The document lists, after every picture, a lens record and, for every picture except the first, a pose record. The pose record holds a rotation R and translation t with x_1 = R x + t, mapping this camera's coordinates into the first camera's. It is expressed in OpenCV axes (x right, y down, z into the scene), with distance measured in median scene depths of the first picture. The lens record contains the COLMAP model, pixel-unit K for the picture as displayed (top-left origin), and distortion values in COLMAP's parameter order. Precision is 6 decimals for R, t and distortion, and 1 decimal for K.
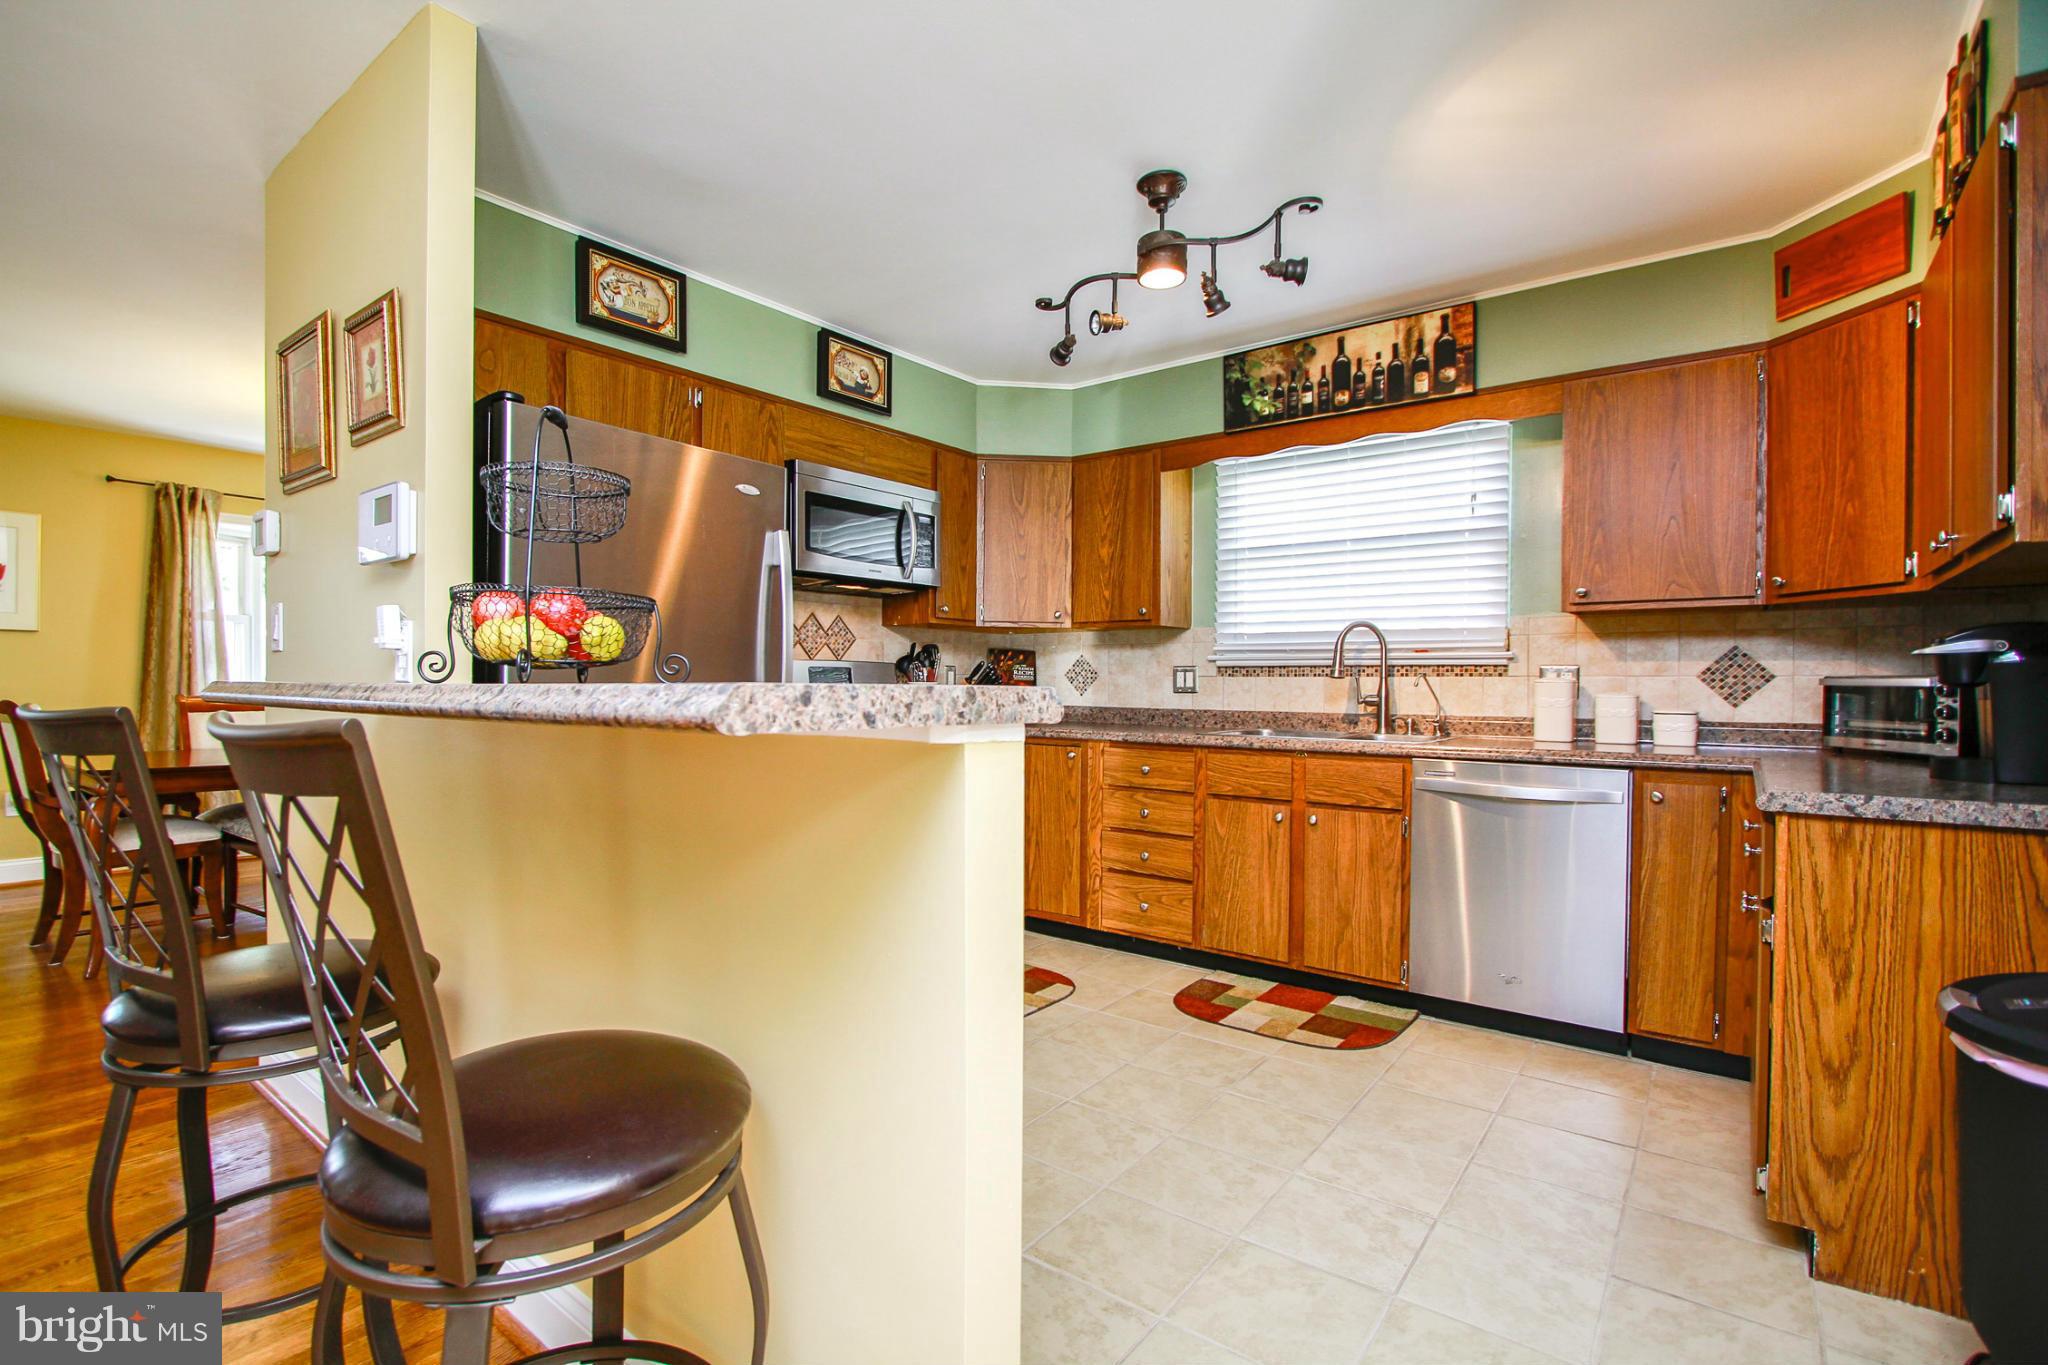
lens RADIAL K [[941.5, 0, 1010.0], [0, 941.5, 690.1], [0, 0, 1]] dist [-0.014920, 0.001343]
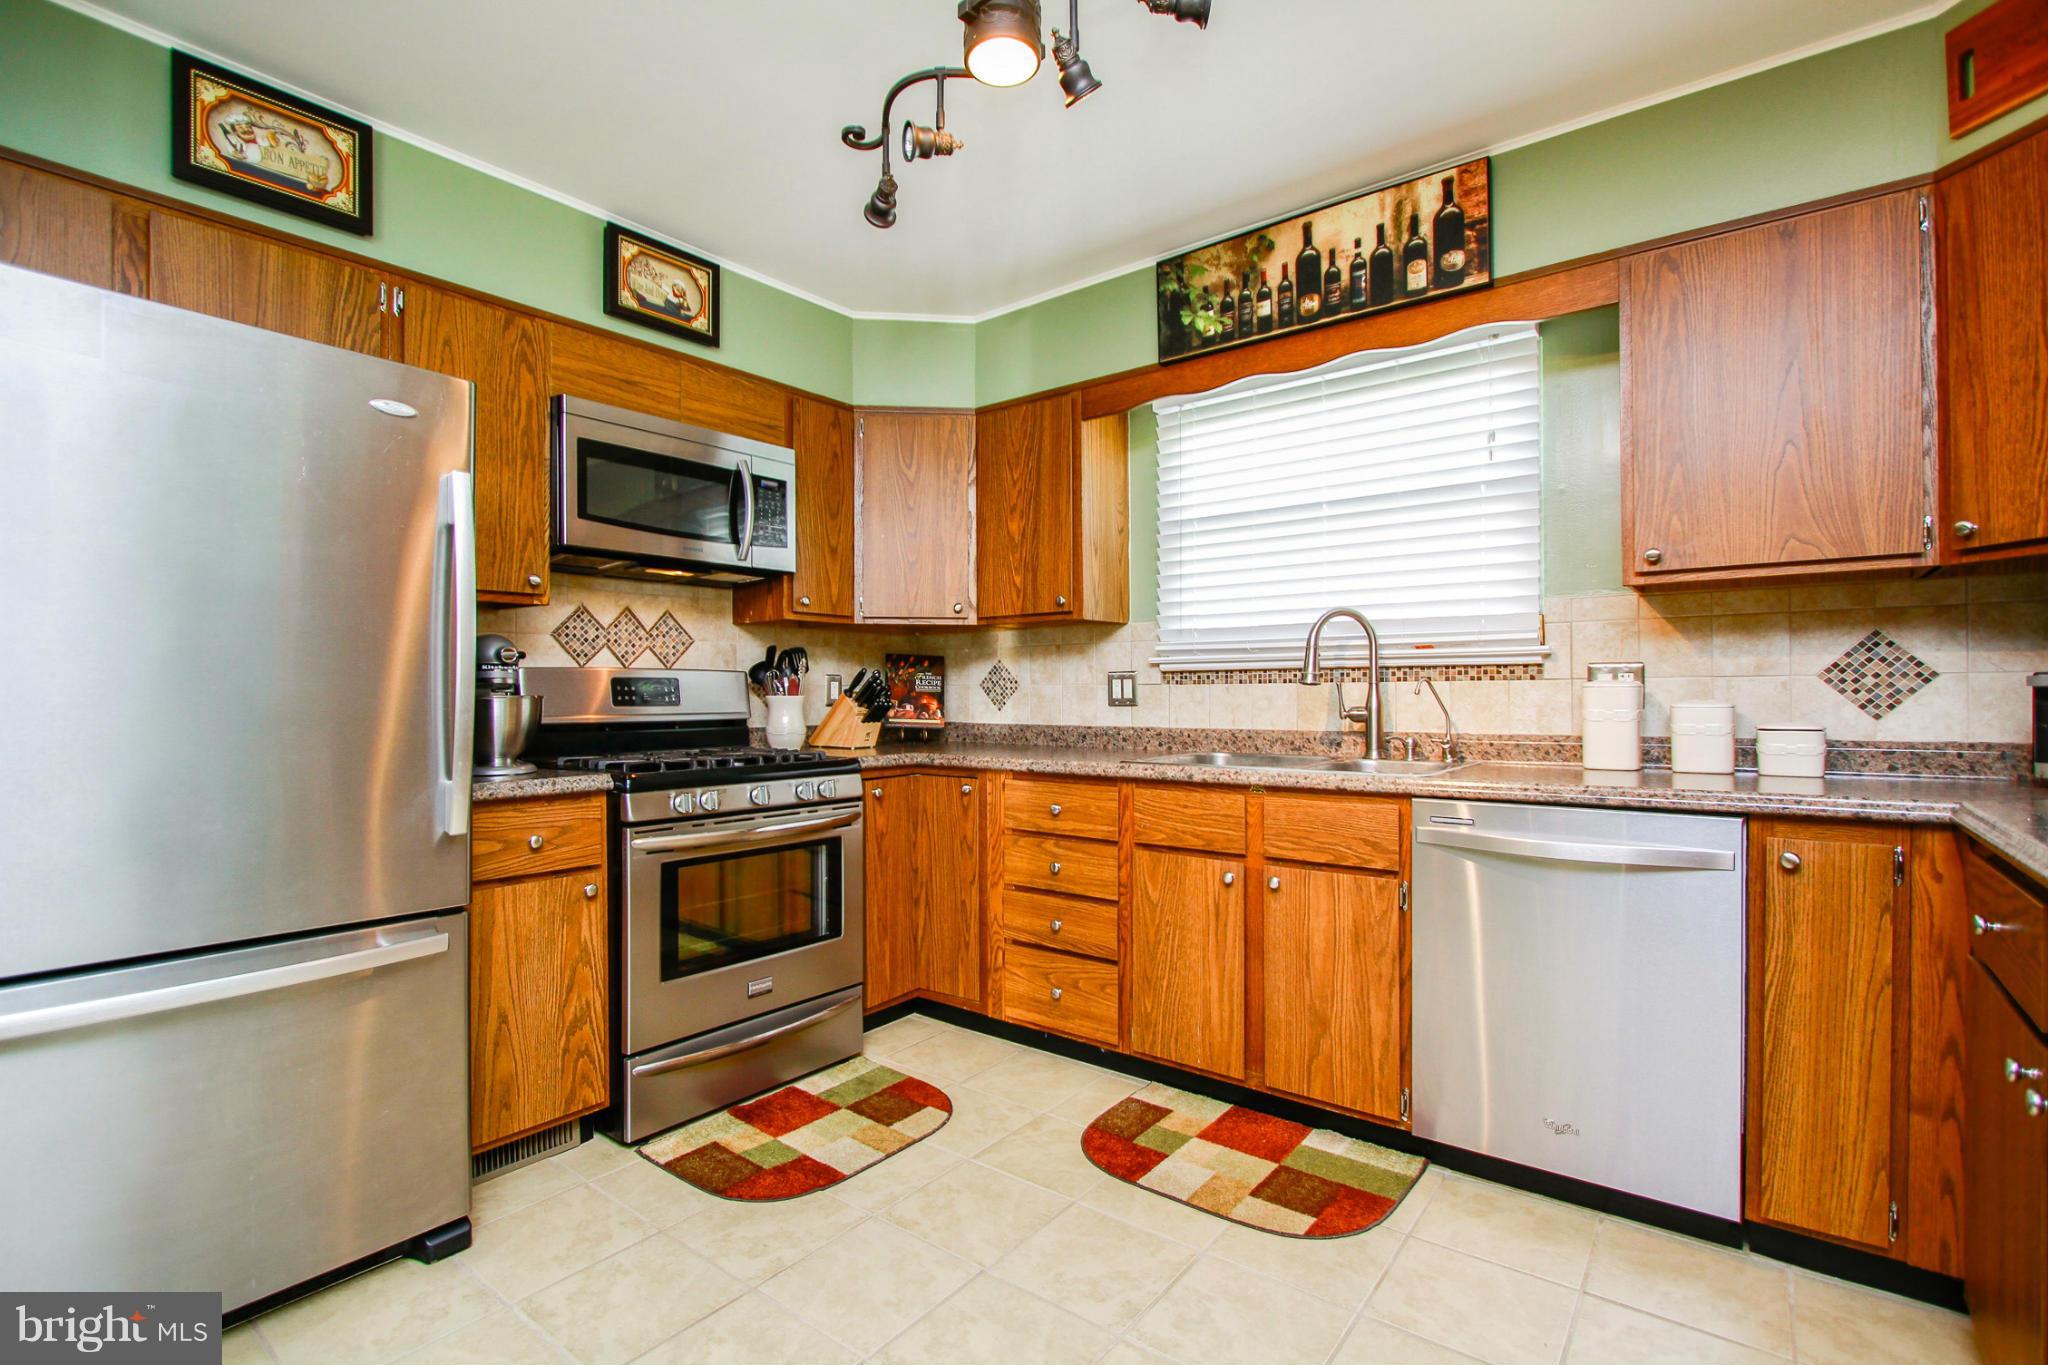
lens RADIAL K [[941.5, 0, 1008.5], [0, 941.5, 691.2], [0, 0, 1]] dist [-0.014920, 0.001343]
pose [[0.999904, -0.010942, -0.008541, 0.126976], [0.010836, 0.999865, -0.012375, -0.000953], [0.008675, 0.012281, 0.999887, 0.280113]]
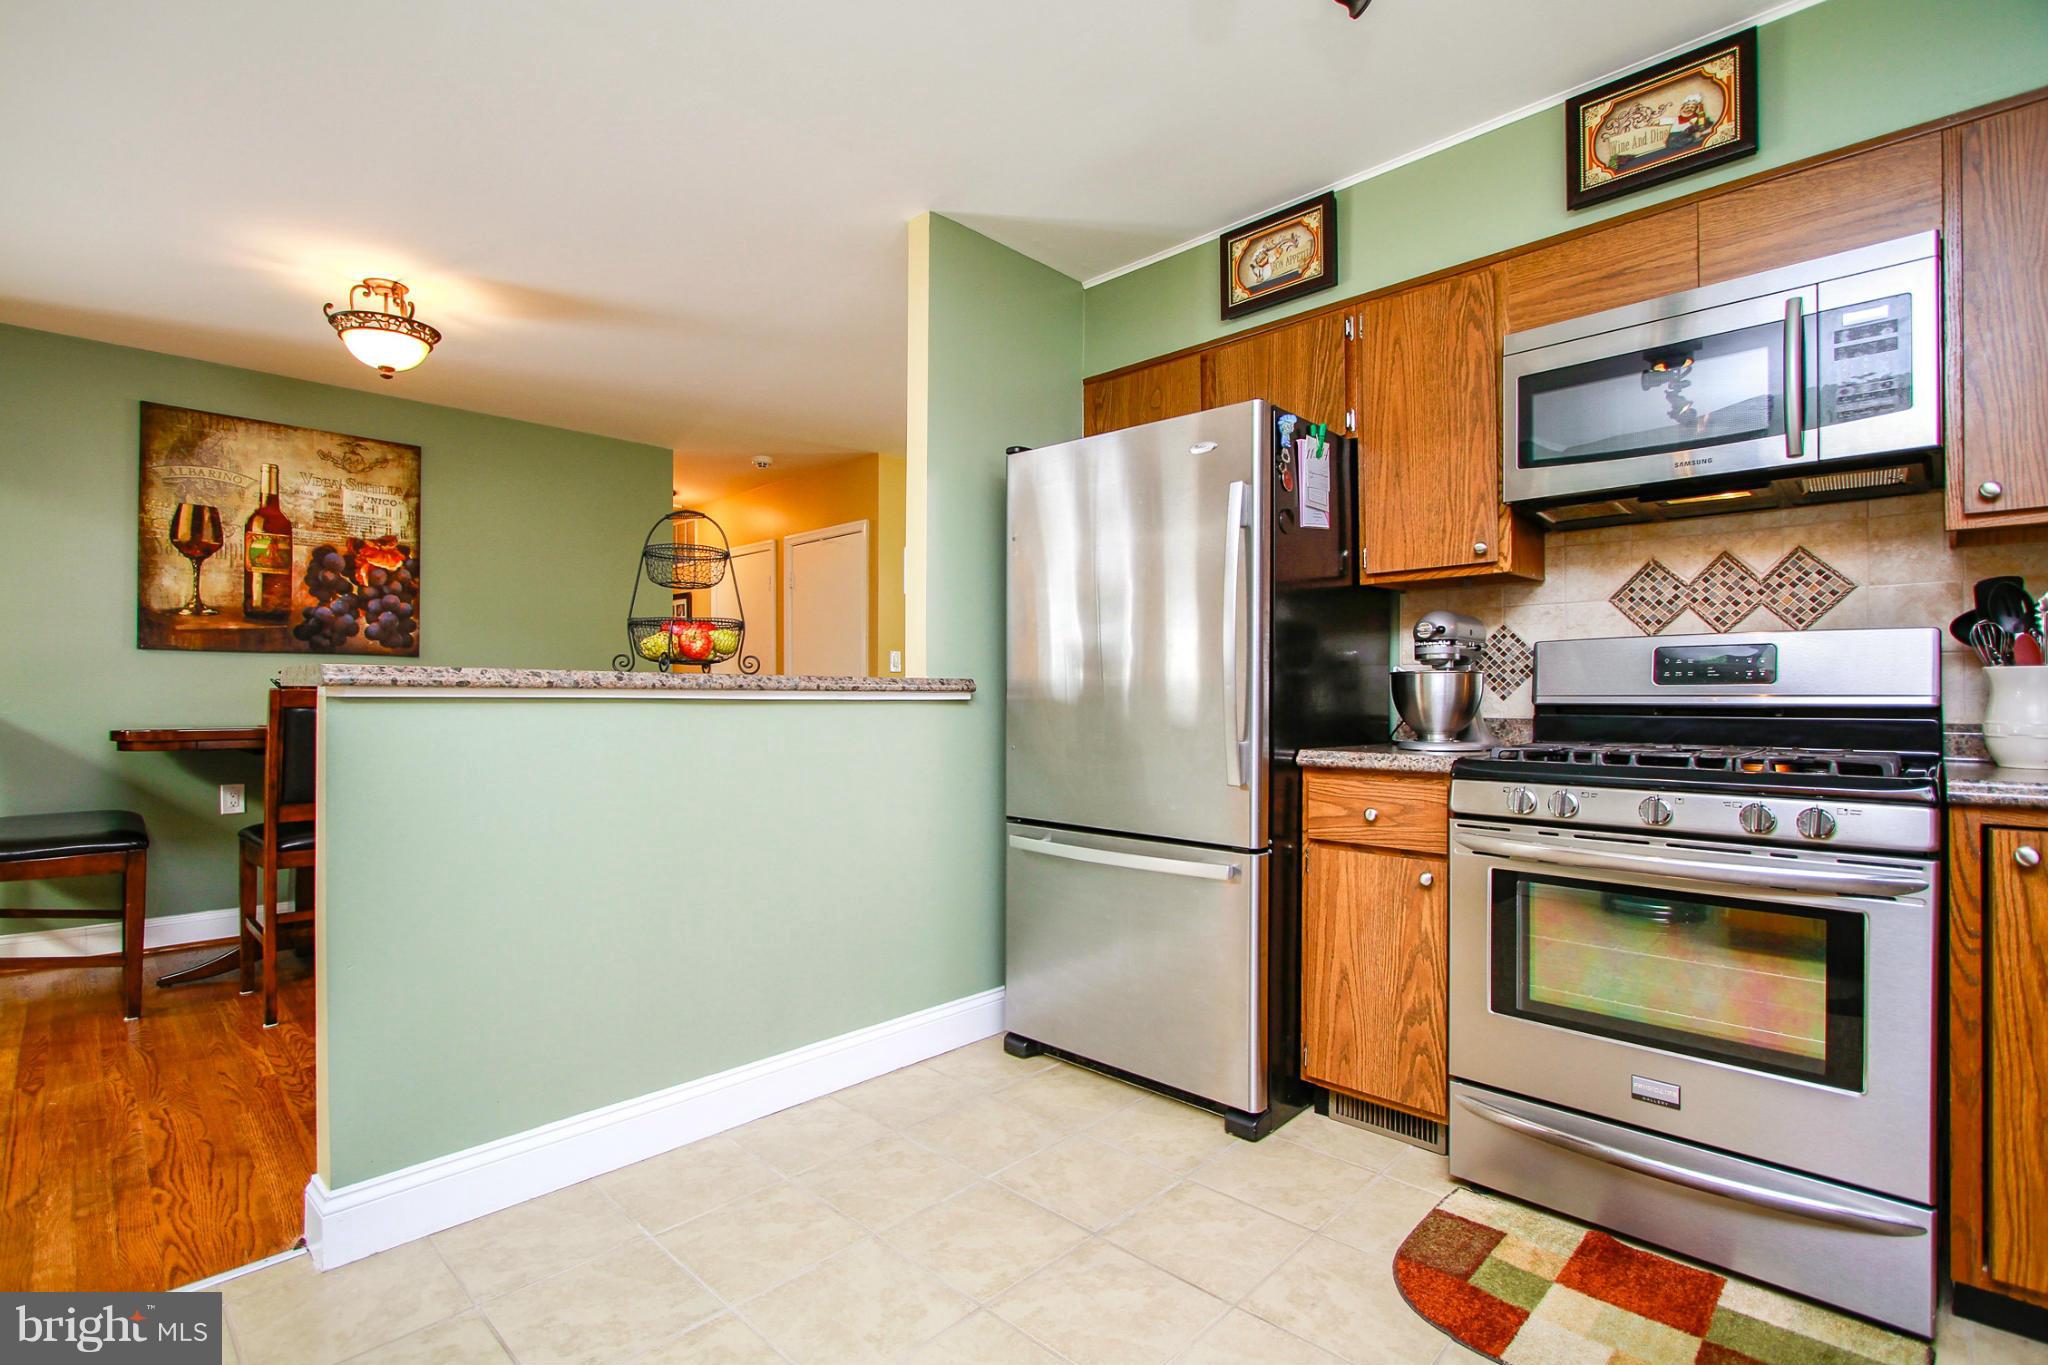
lens RADIAL K [[941.5, 0, 1018.2], [0, 941.5, 693.8], [0, 0, 1]] dist [-0.014920, 0.001343]
pose [[-0.104281, -0.007507, -0.994520, 0.472312], [-0.010747, 0.999922, -0.006421, 0.014153], [0.994490, 0.010019, -0.104354, 0.747823]]
